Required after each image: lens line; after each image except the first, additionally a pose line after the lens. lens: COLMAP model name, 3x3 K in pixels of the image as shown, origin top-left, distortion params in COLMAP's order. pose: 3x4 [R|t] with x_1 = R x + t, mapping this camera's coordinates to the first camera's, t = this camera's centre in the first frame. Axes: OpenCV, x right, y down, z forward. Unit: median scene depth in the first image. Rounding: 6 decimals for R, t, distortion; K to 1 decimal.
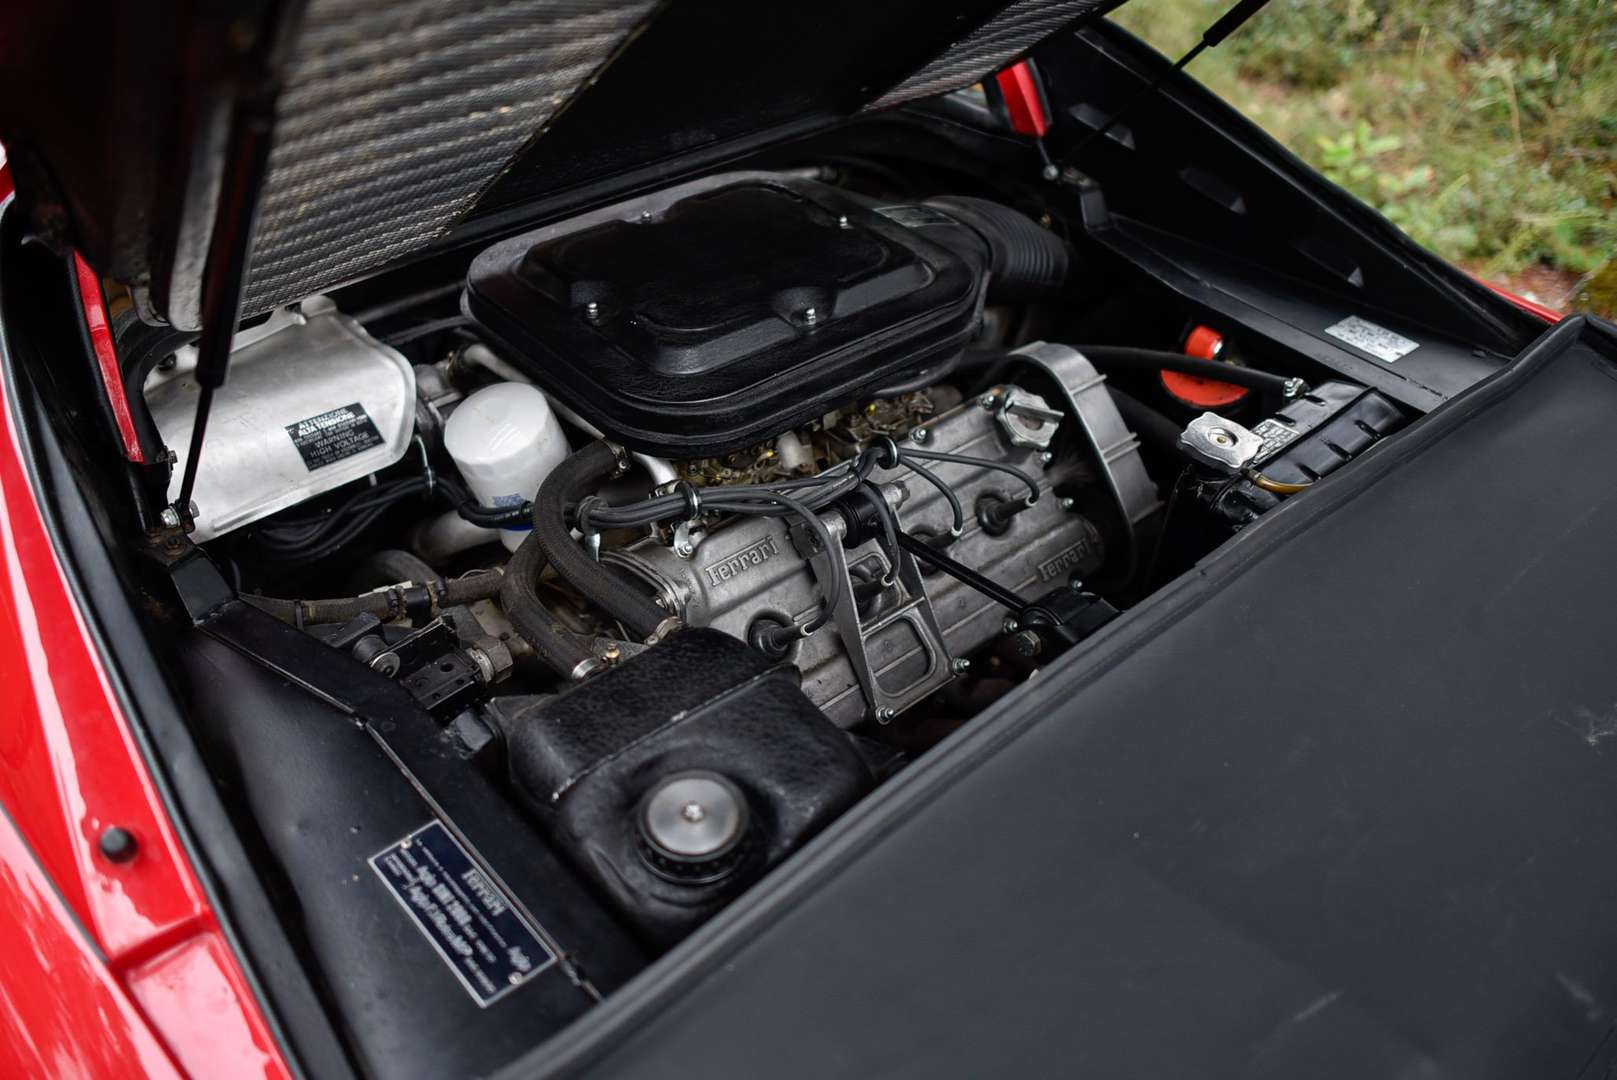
lens RADIAL K [[1345.5, 0, 808.5], [0, 1345.5, 540.0], [0, 0, 1]] dist [-0.106538, 0.125167]
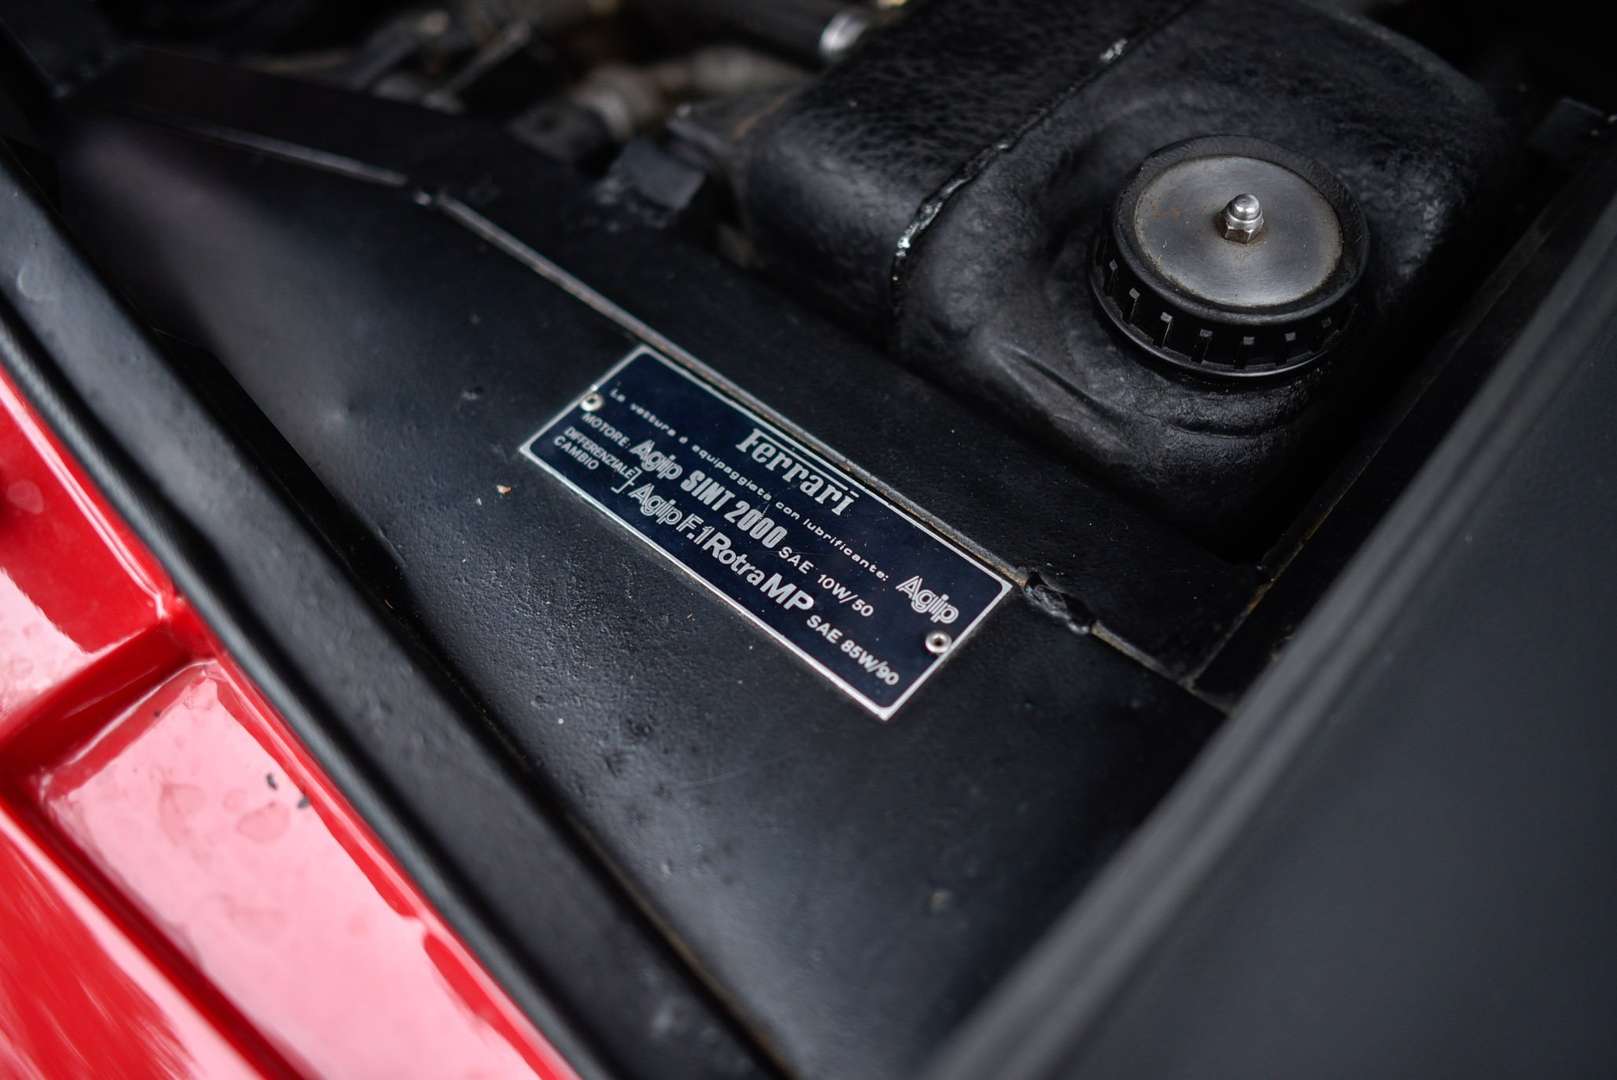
lens RADIAL K [[1345.5, 0, 808.5], [0, 1345.5, 540.0], [0, 0, 1]] dist [-0.106538, 0.125167]
pose [[0.988672, -0.148546, -0.021507, -0.231670], [0.148947, 0.953306, 0.262720, 0.167835], [-0.018523, -0.262947, 0.964633, 0.556900]]
